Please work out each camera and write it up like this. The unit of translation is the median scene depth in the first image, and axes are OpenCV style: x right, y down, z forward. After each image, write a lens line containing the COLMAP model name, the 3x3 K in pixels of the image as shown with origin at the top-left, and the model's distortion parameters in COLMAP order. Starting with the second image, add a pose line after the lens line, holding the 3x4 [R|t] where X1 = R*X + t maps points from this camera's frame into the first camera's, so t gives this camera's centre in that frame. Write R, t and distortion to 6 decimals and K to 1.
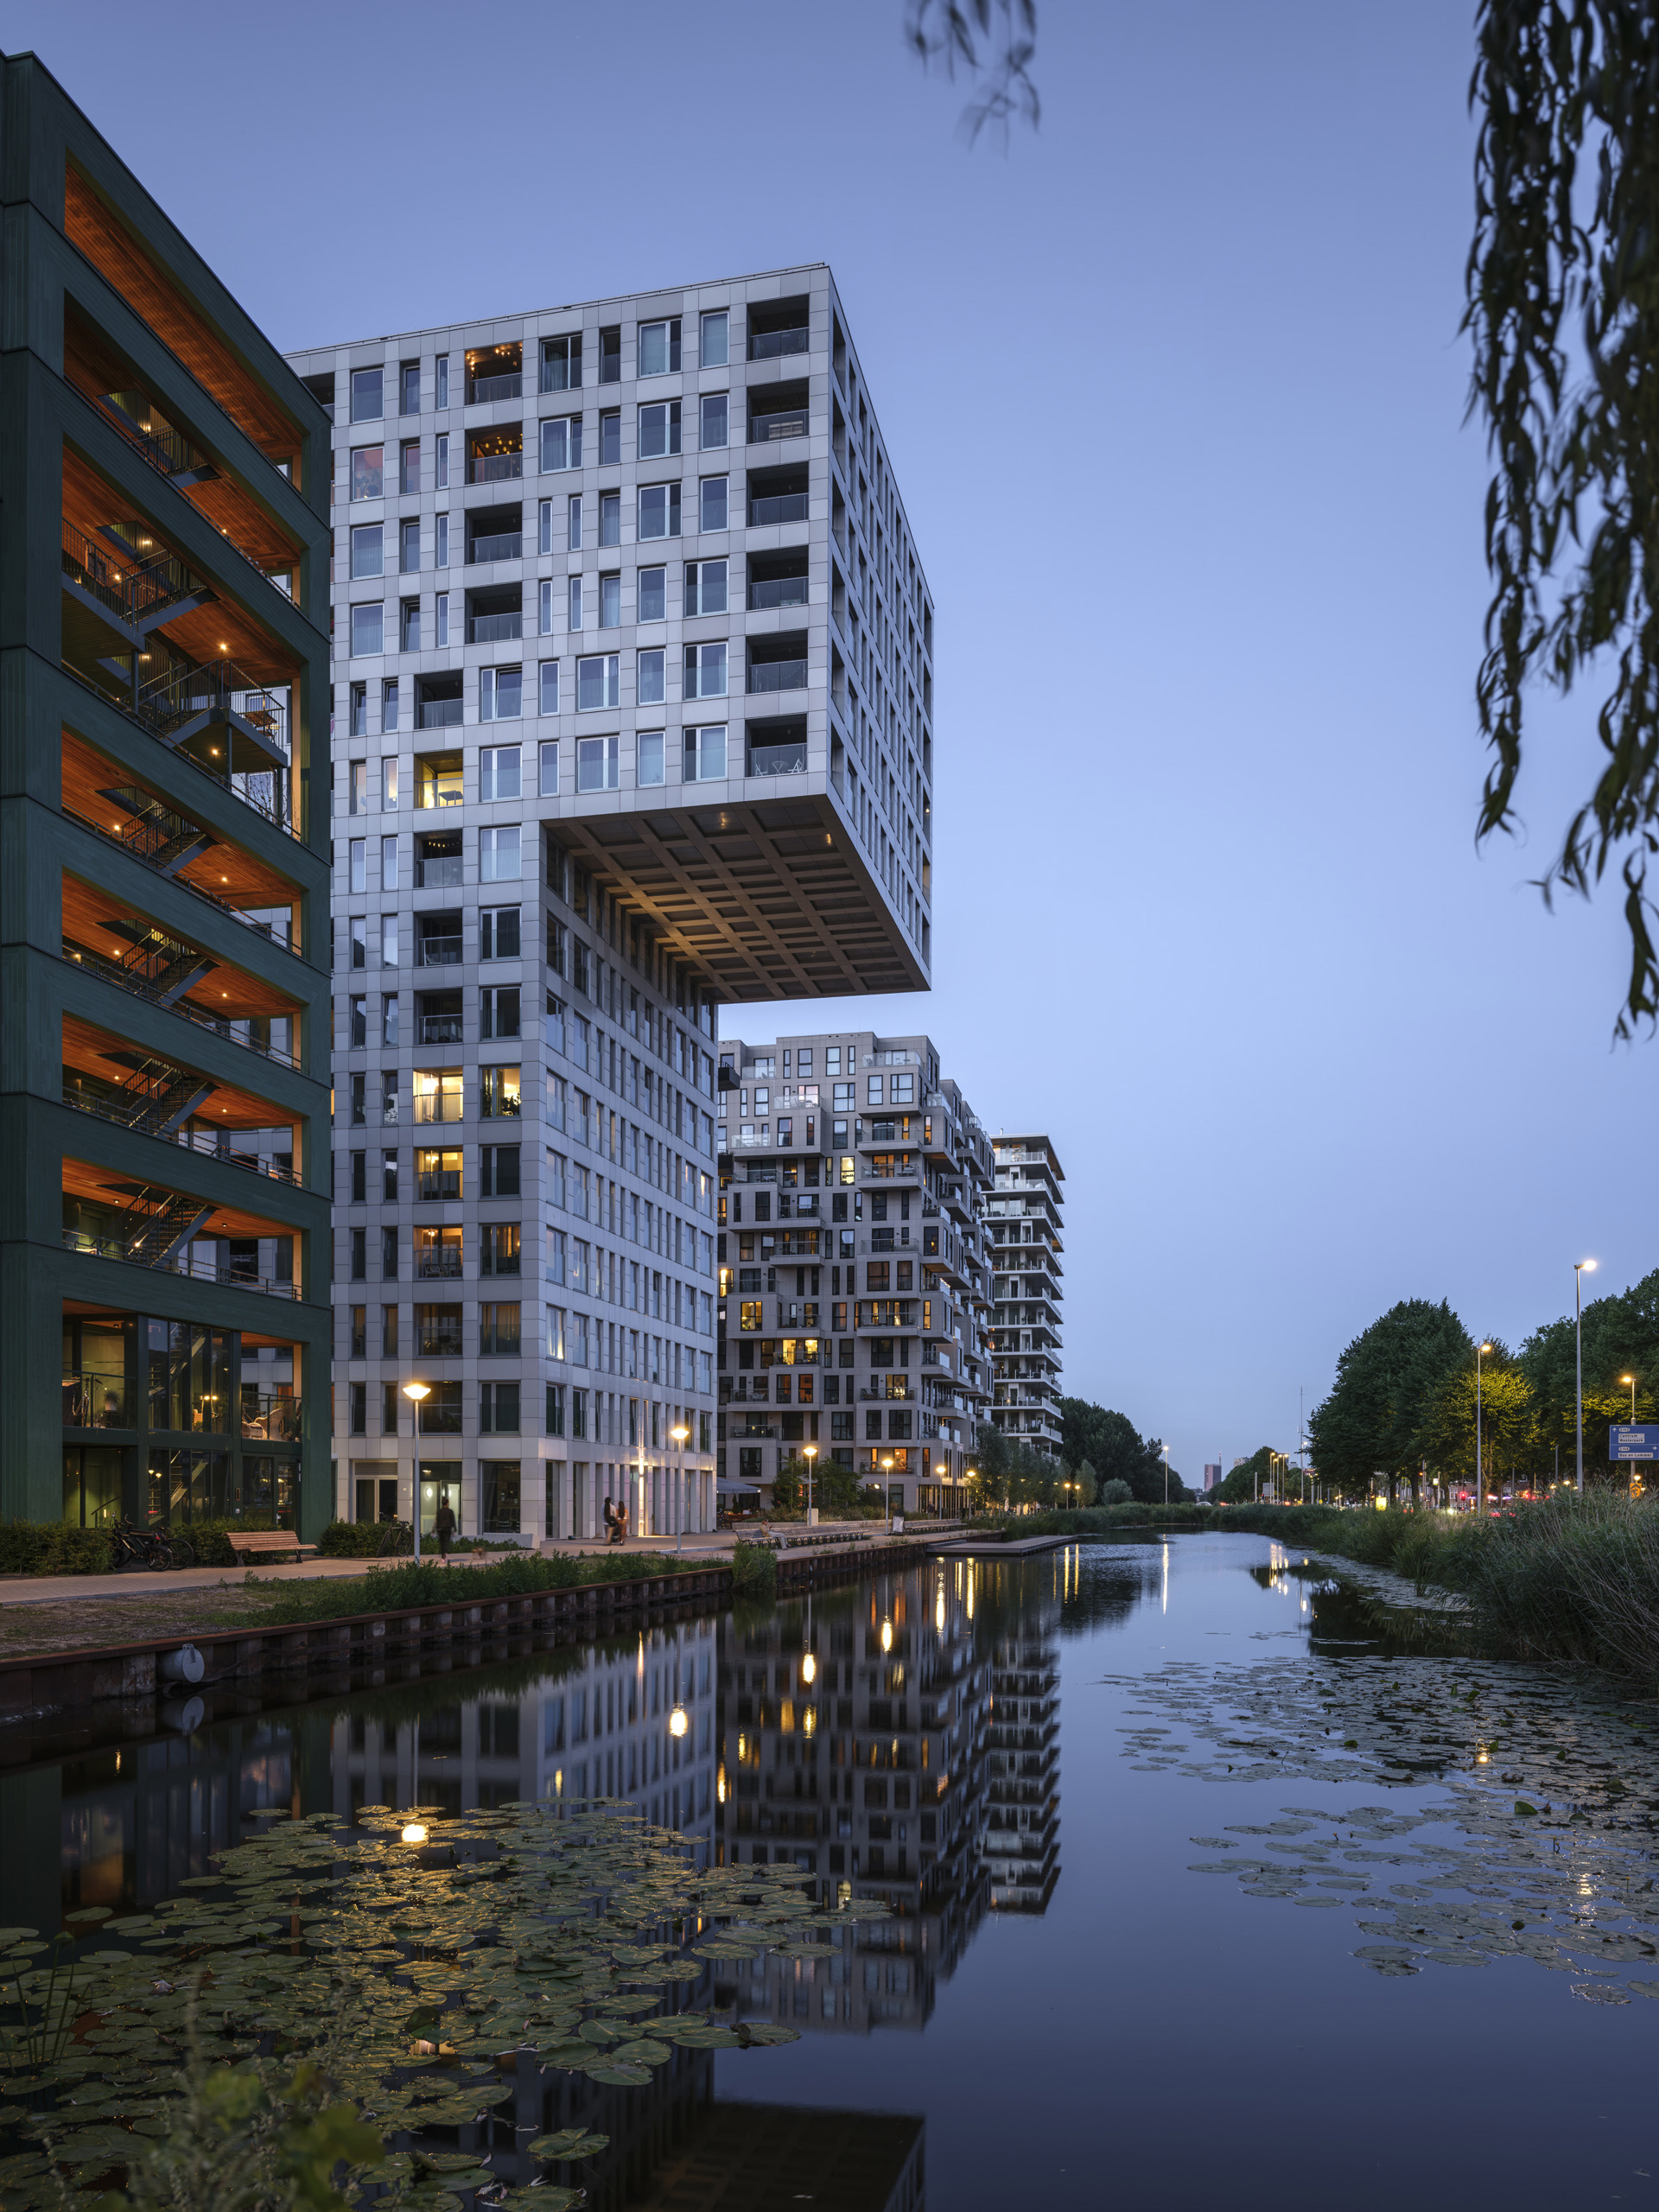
lens RADIAL K [[1564.8, 0, 831.0], [0, 1564.8, 1179.5], [0, 0, 1]] dist [-0.002373, 0.000214]
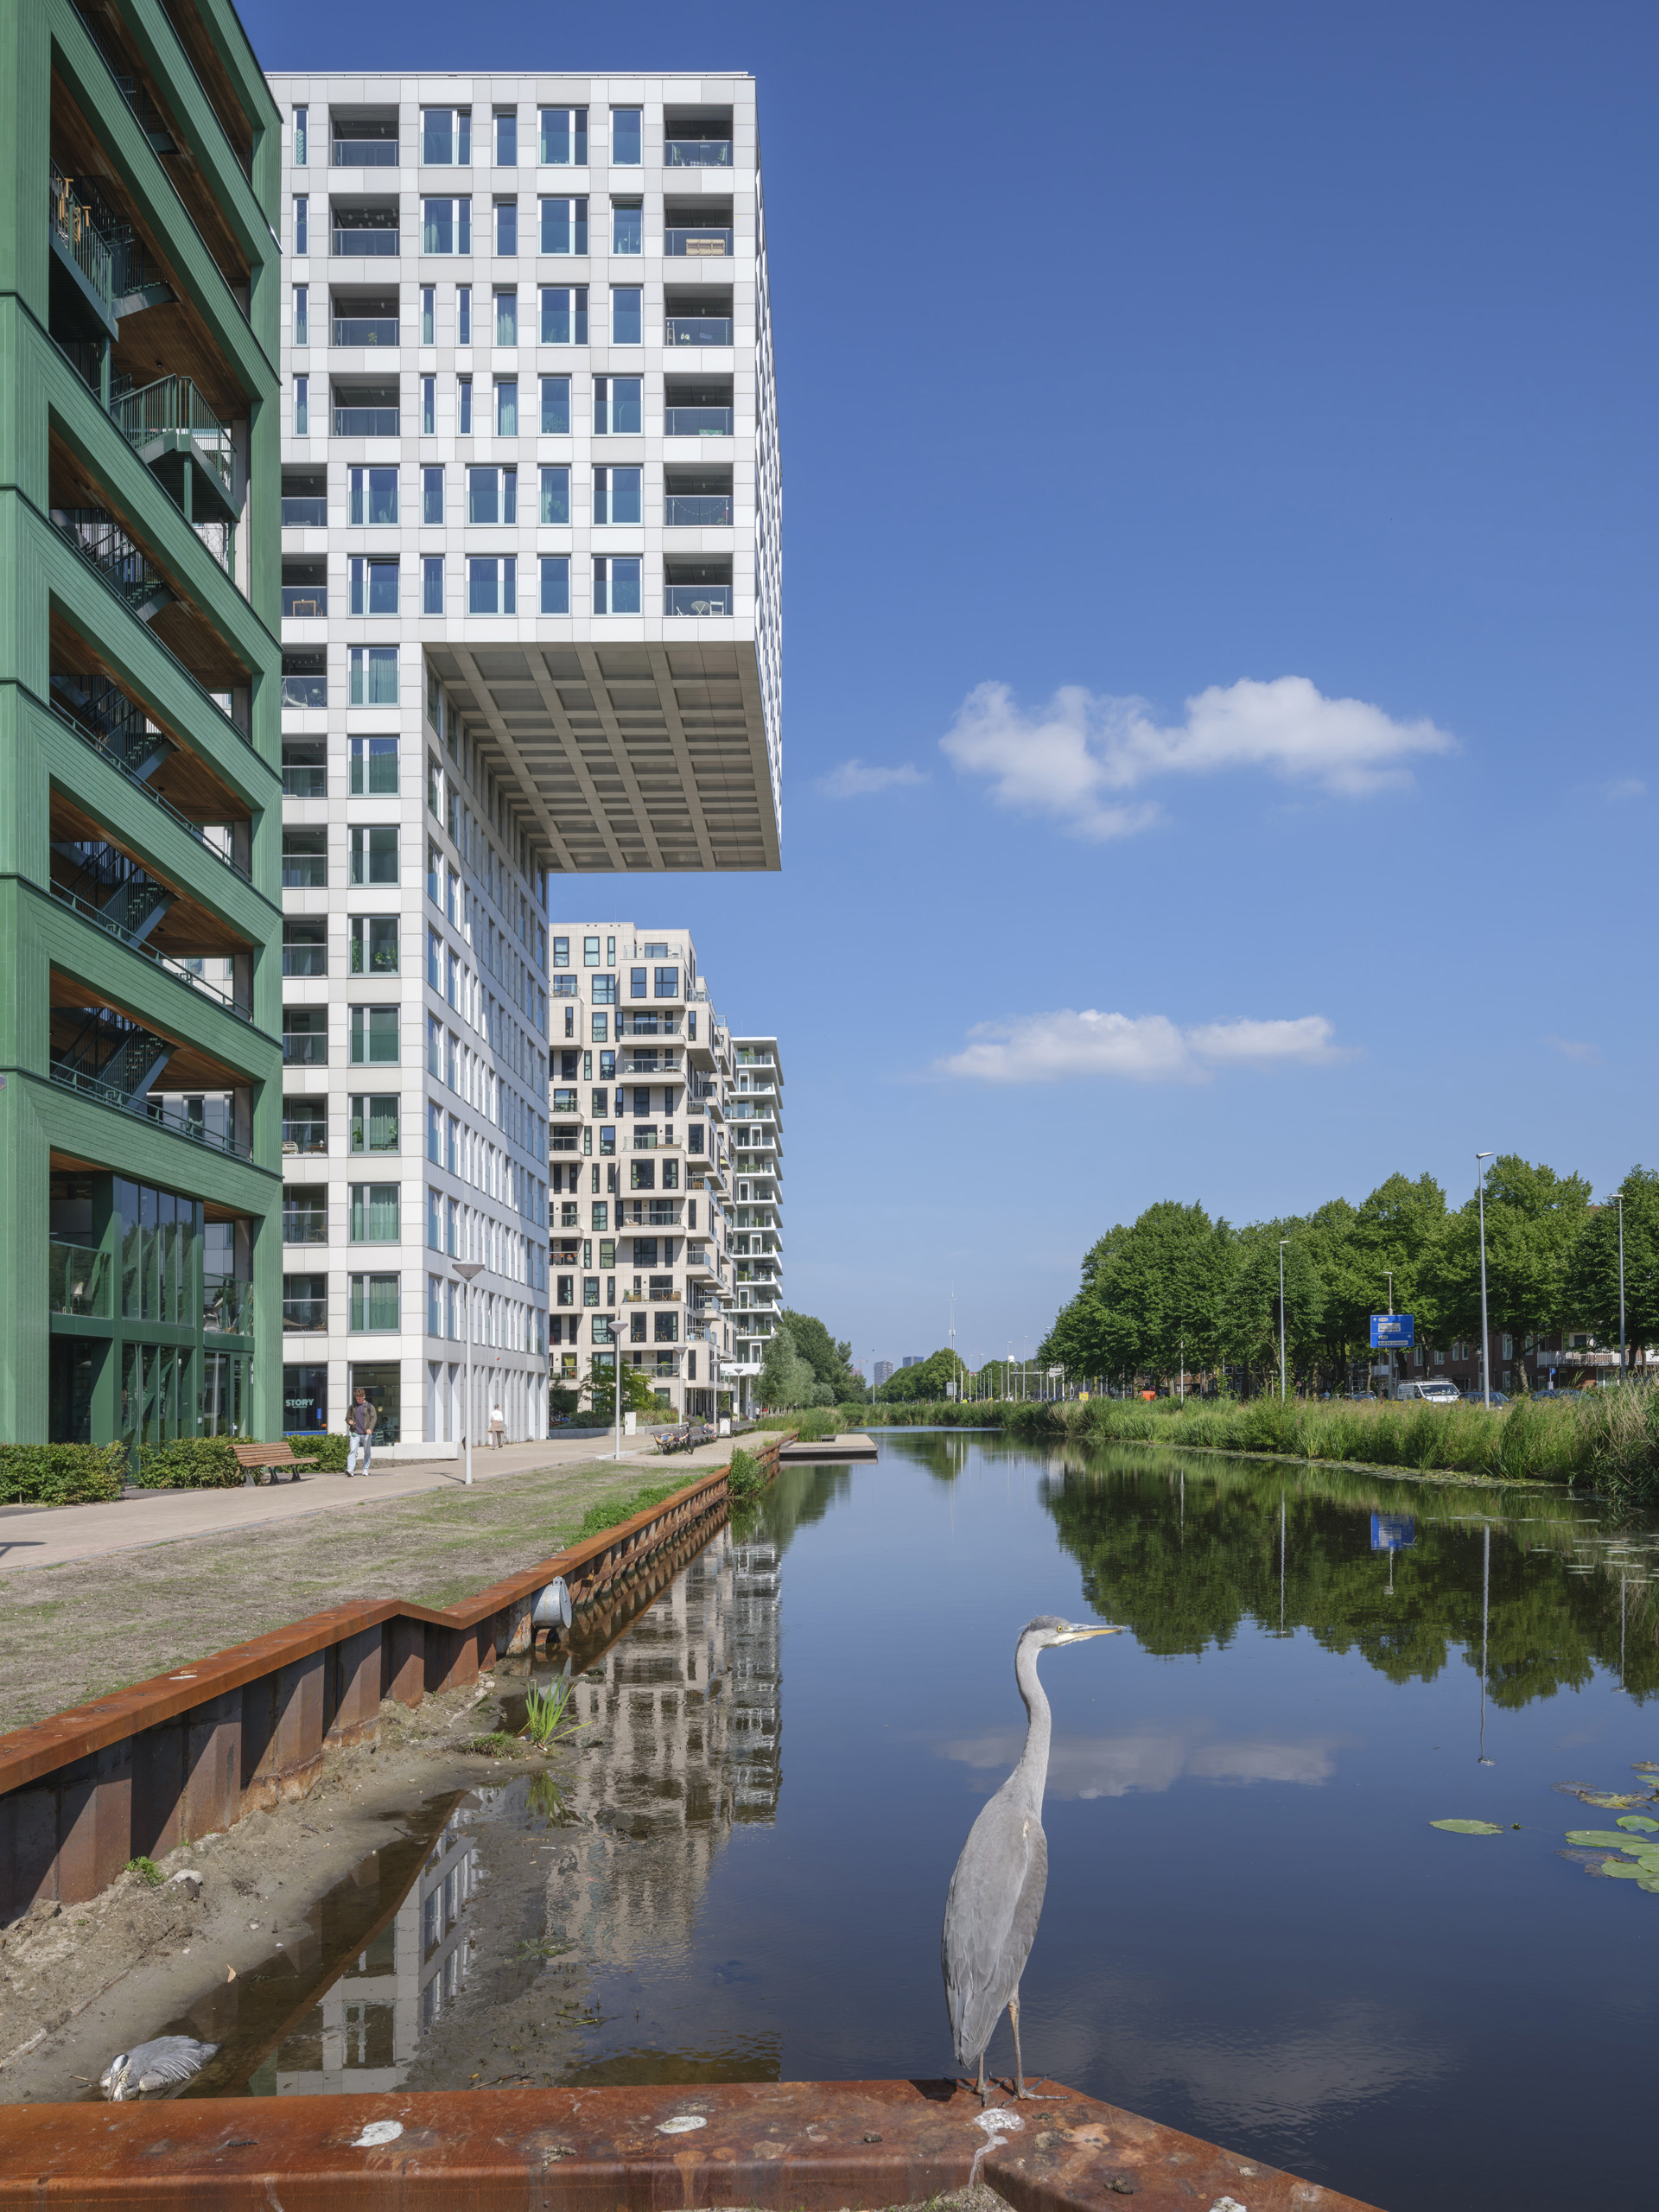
lens RADIAL K [[1538.1, 0, 829.5], [0, 1538.1, 1106.0], [0, 0, 1]] dist [0.000329, -0.003520]
pose [[0.969752, 0.023232, 0.242984, -0.163433], [-0.024909, 0.999682, 0.003832, 0.023924], [-0.242818, -0.009768, 0.970023, 0.089393]]
